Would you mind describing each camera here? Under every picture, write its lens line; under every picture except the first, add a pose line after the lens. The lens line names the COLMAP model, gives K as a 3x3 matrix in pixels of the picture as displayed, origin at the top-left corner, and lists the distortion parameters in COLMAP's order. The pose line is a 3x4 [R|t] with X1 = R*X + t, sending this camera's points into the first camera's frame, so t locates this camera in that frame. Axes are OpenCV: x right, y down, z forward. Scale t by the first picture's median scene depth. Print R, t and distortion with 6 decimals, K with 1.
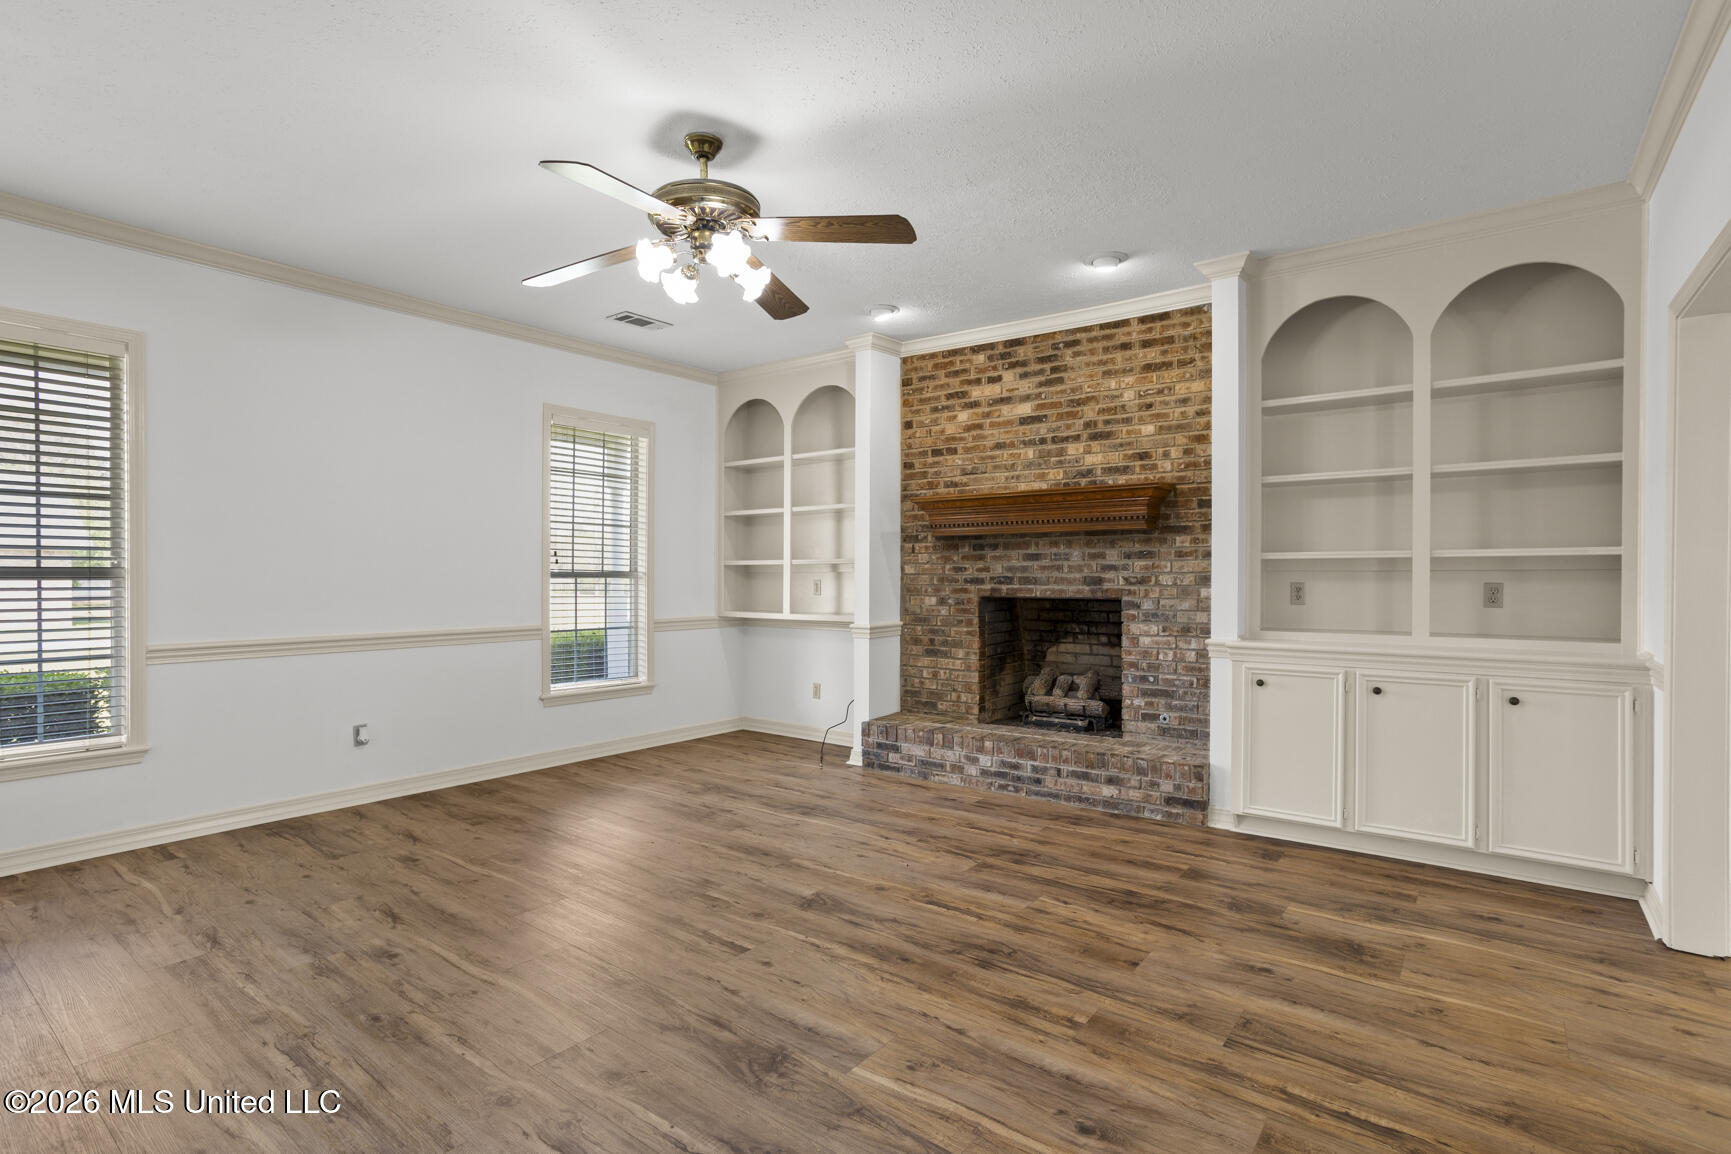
lens RADIAL K [[851.5, 0, 865.5], [0, 851.5, 577.0], [0, 0, 1]] dist [-0.071480, 0.050674]
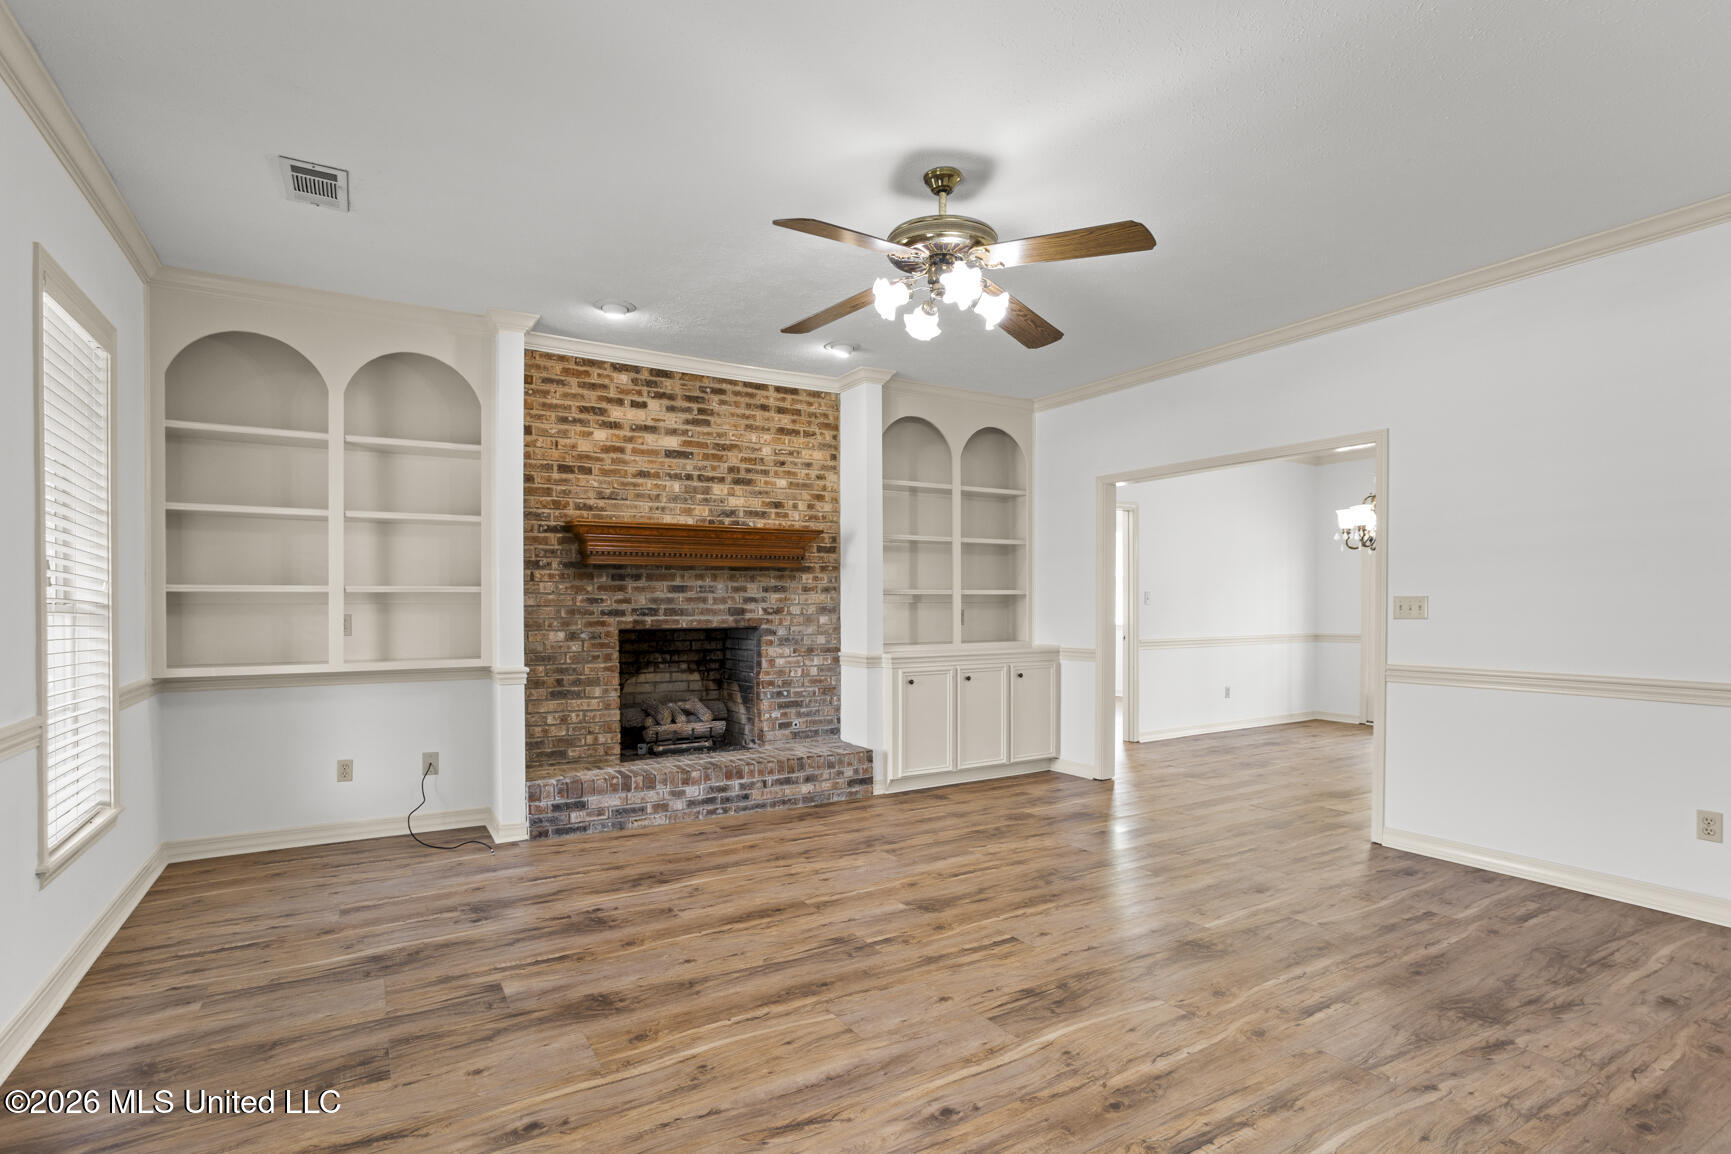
lens RADIAL K [[857.1, 0, 865.1], [0, 857.1, 621.1], [0, 0, 1]] dist [-0.077633, 0.061084]
pose [[0.357614, -0.017231, 0.933710, -0.716445], [0.005966, 0.999852, 0.016167, 0.000037], [-0.933850, -0.000211, 0.357664, 0.442771]]
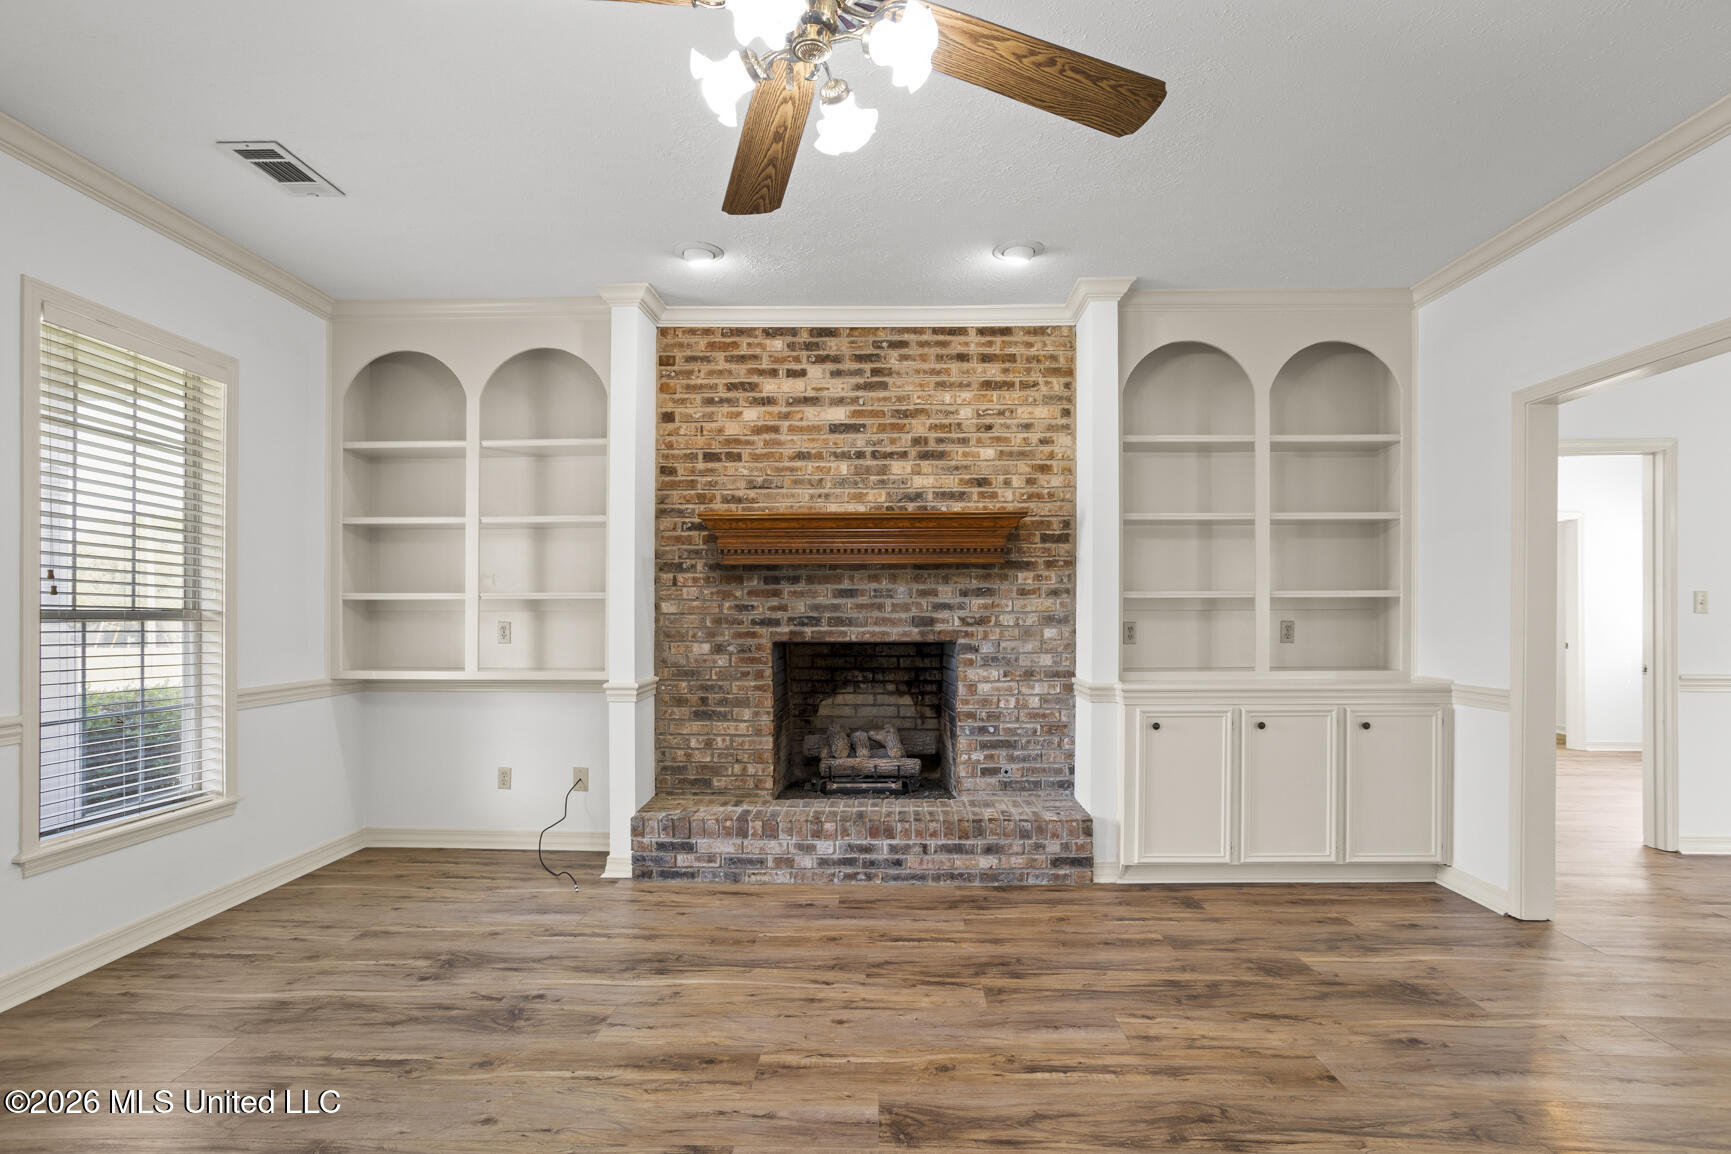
lens RADIAL K [[857.1, 0, 865.1], [0, 857.1, 621.1], [0, 0, 1]] dist [-0.077633, 0.061084]
pose [[0.806292, -0.005941, 0.591488, -0.298826], [0.002457, 0.999975, 0.006694, -0.001740], [-0.591513, -0.003944, 0.806286, 0.327010]]
